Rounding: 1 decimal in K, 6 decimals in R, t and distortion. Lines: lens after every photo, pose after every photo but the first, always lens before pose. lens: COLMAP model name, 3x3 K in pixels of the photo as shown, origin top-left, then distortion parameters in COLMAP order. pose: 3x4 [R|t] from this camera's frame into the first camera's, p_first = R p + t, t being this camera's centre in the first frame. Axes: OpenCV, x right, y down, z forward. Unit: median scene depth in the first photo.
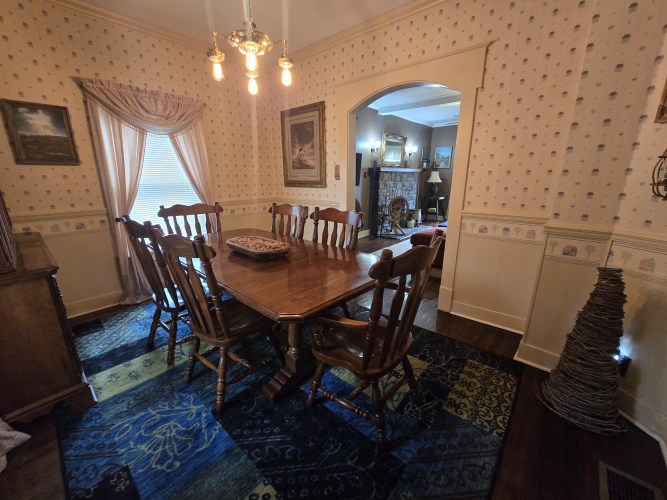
lens RADIAL K [[276.3, 0, 333.5], [0, 276.3, 250.0], [0, 0, 1]] dist [-0.000694, -0.000219]
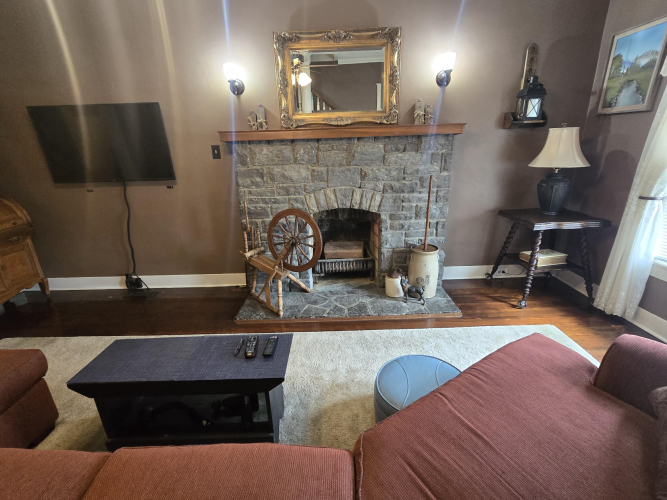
lens RADIAL K [[313.5, 0, 333.5], [0, 313.5, 250.0], [0, 0, 1]] dist [-0.001953, -0.000335]
pose [[0.653654, 0.221376, -0.723691, 0.531077], [-0.167010, 0.974880, 0.147367, -0.191741], [0.738136, 0.024537, 0.674206, 0.691058]]
